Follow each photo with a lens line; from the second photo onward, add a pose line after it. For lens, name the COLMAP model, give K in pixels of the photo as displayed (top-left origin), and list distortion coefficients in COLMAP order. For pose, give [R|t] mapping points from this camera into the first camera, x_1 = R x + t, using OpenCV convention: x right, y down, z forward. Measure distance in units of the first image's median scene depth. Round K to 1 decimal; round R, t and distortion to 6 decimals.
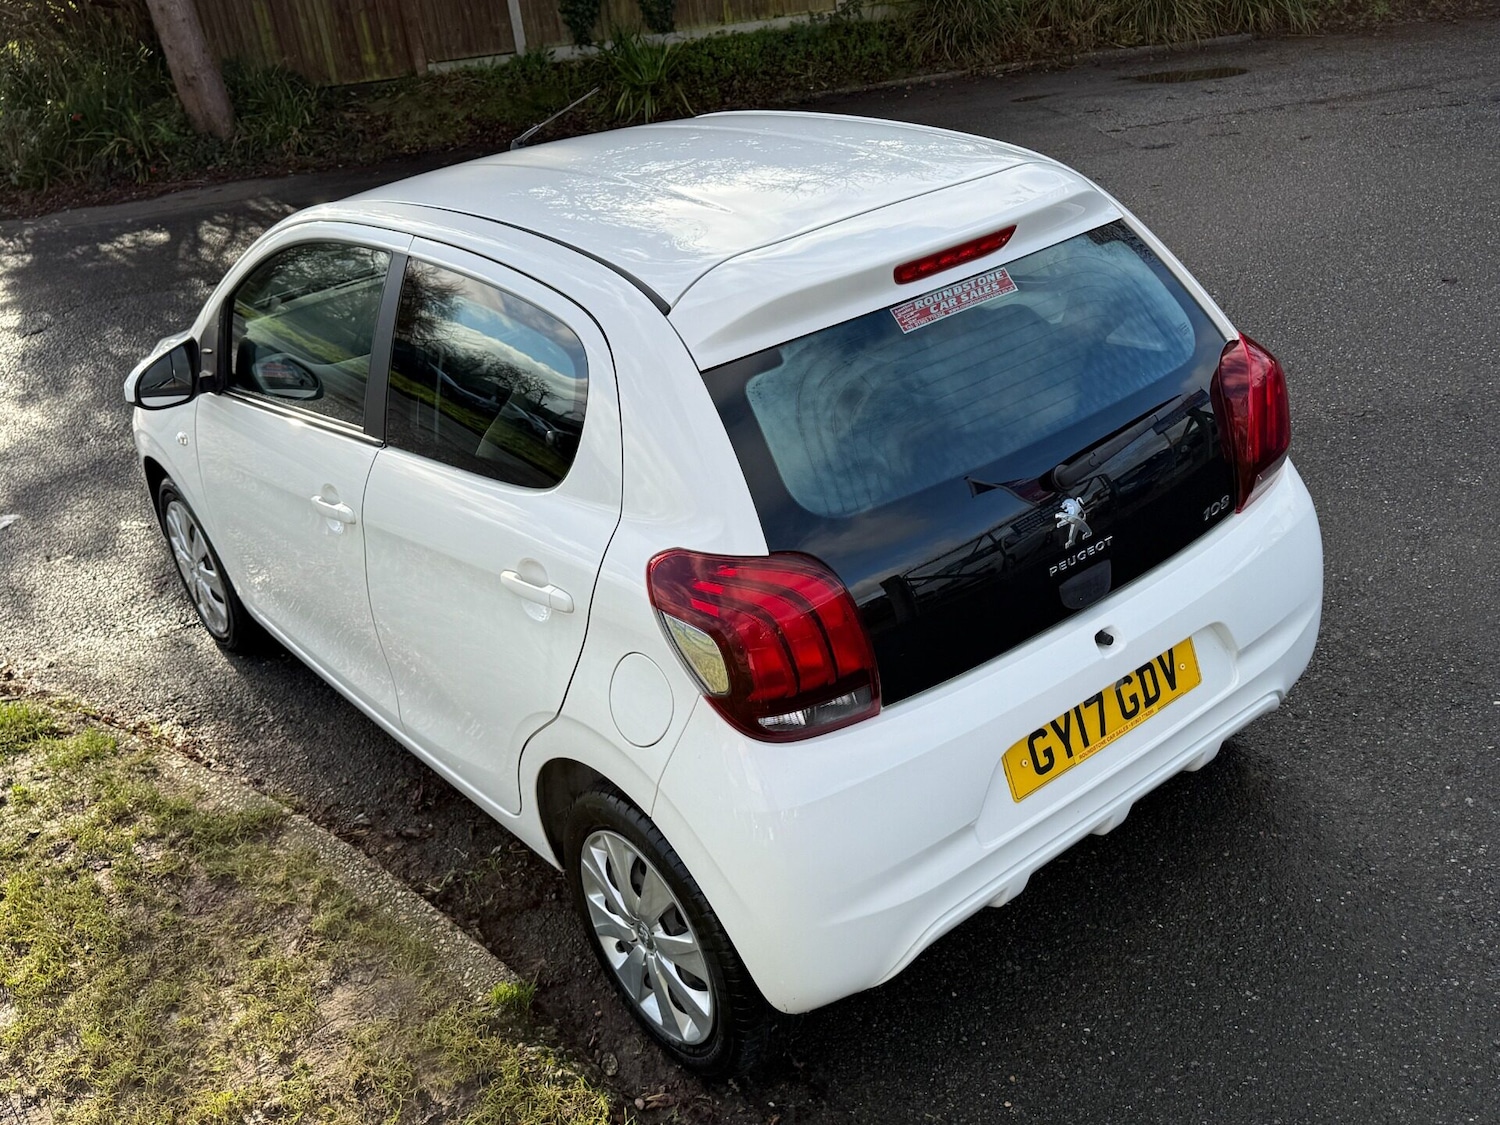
lens RADIAL K [[1417.5, 0, 752.5], [0, 1417.5, 554.3], [0, 0, 1]] dist [0.116997, -0.199594]
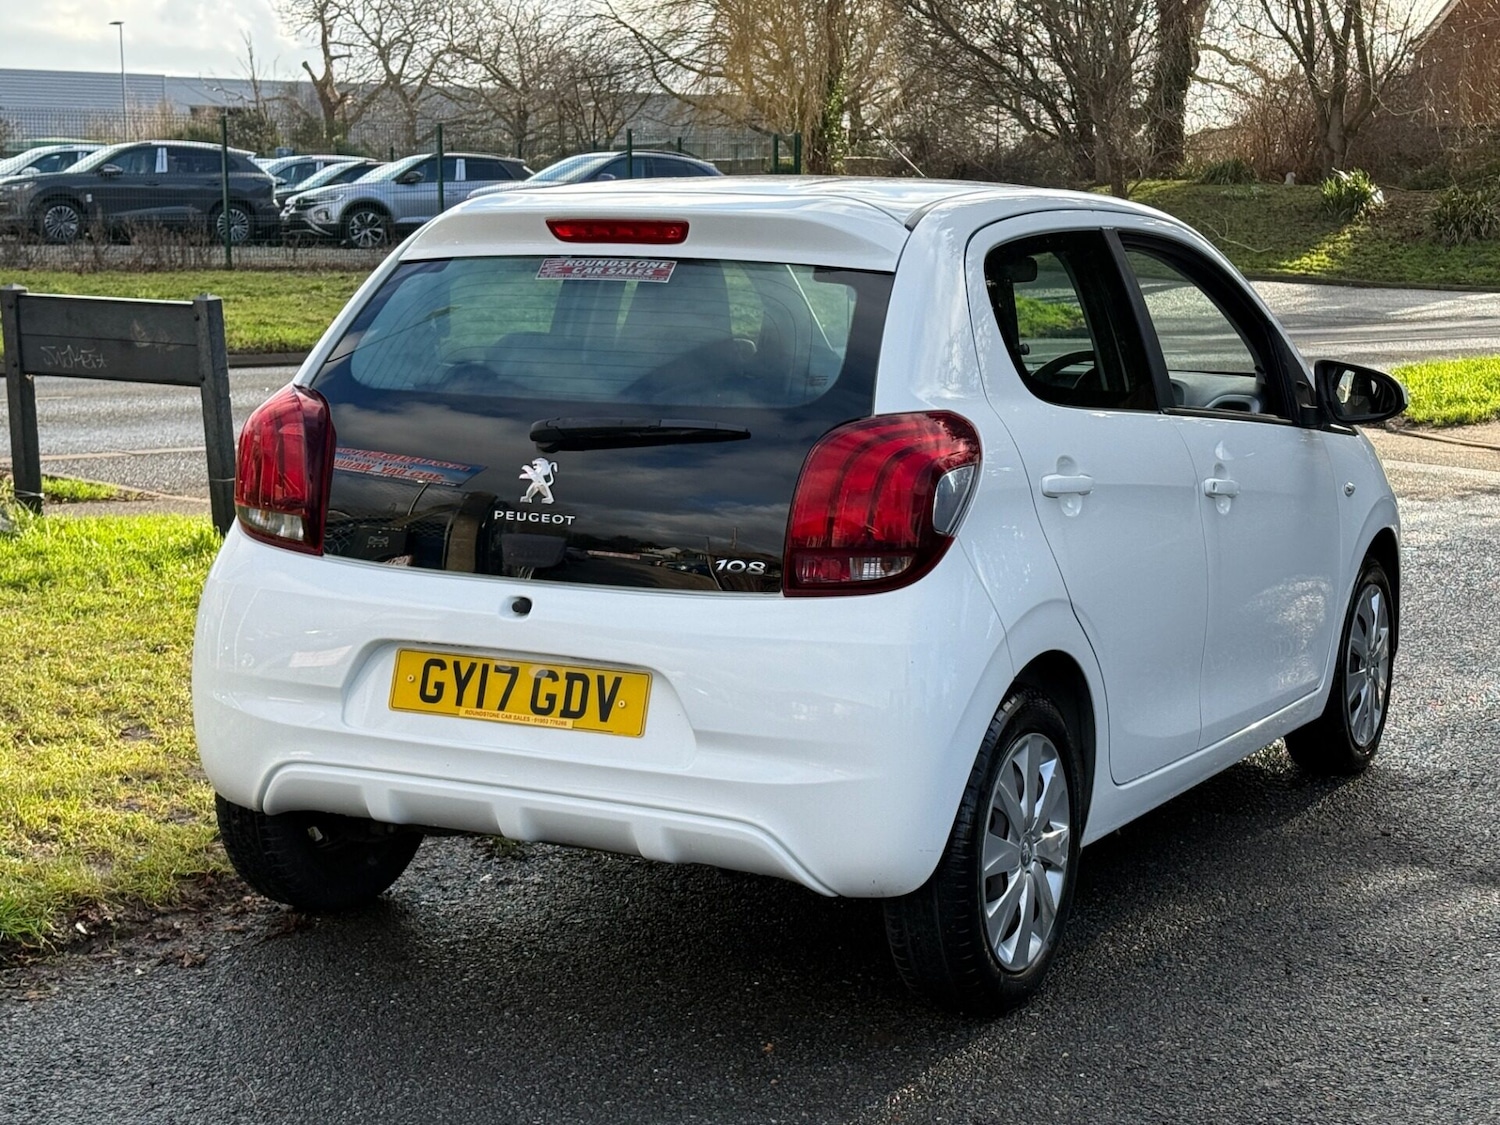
lens RADIAL K [[2517.7, 0, 750.0], [0, 2517.7, 562.5], [0, 0, 1]] dist [0.166754, -0.257080]
pose [[0.397383, 0.232385, -0.887741, 1.697139], [-0.453441, 0.890775, 0.030203, -0.084496], [0.797796, 0.390536, 0.459351, 0.293438]]
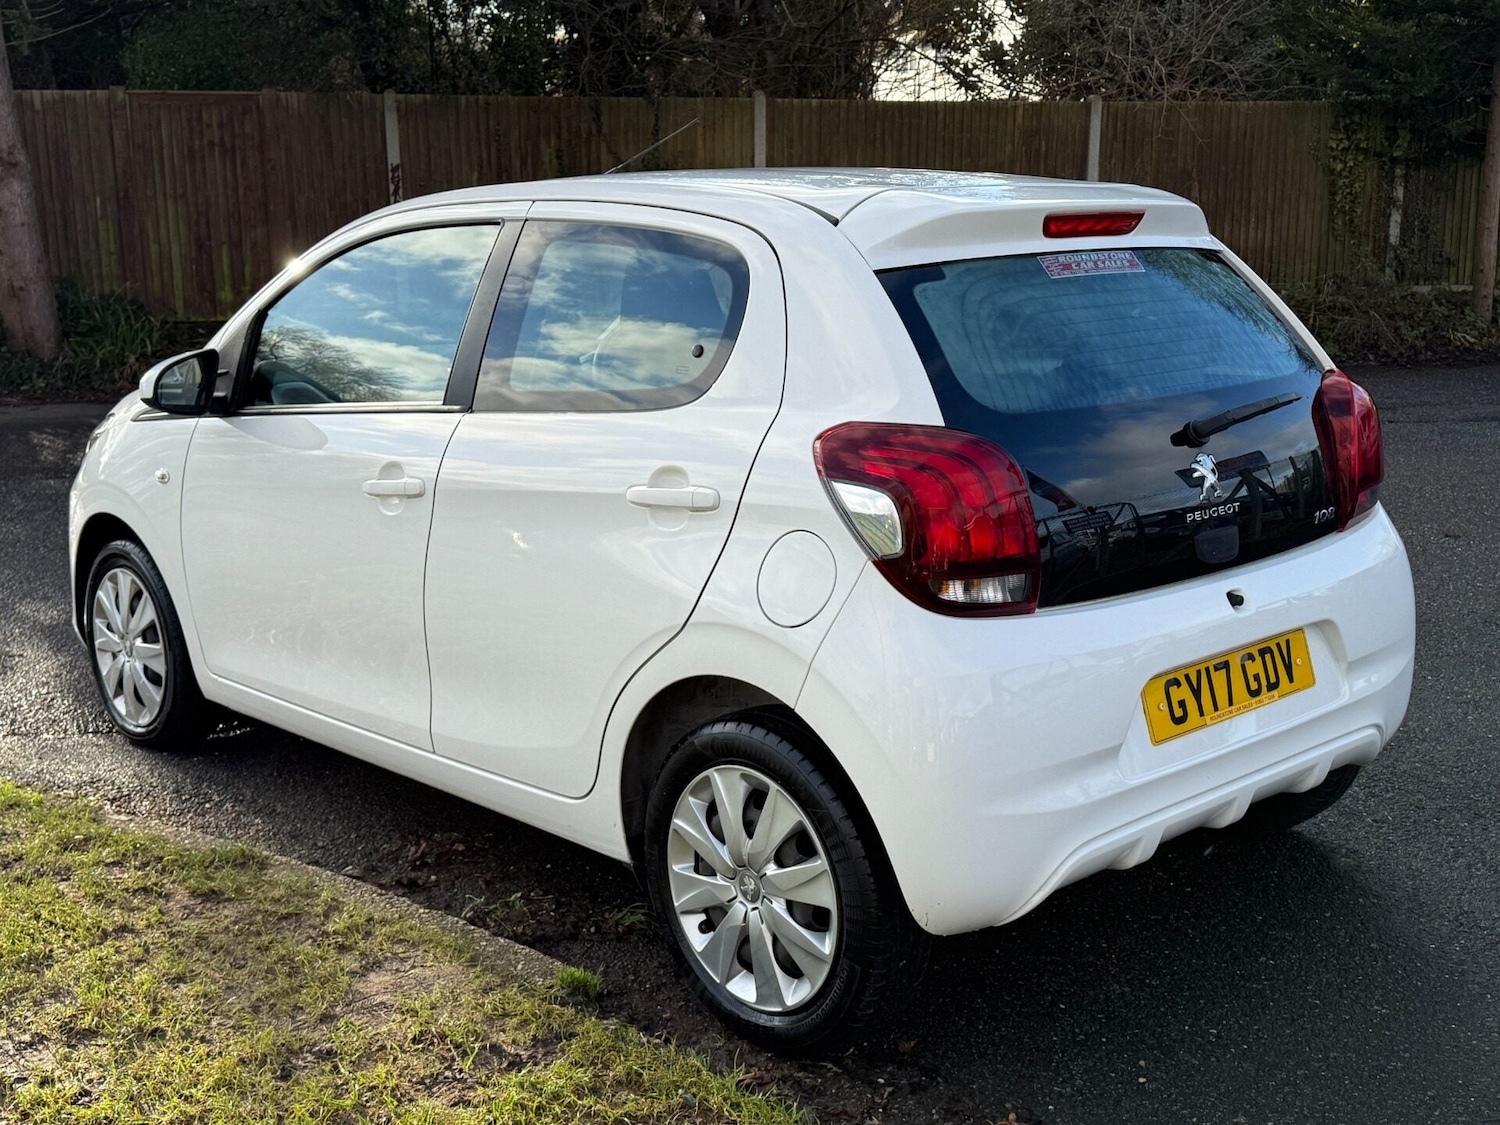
lens RADIAL K [[1728.3, 0, 750.0], [0, 1728.3, 562.5], [0, 0, 1]] dist [0.183239, -0.388802]
pose [[0.992006, 0.081012, 0.096753, -0.190538], [-0.053899, 0.965277, -0.255607, 0.334448], [-0.114101, 0.248349, 0.961927, -0.125697]]
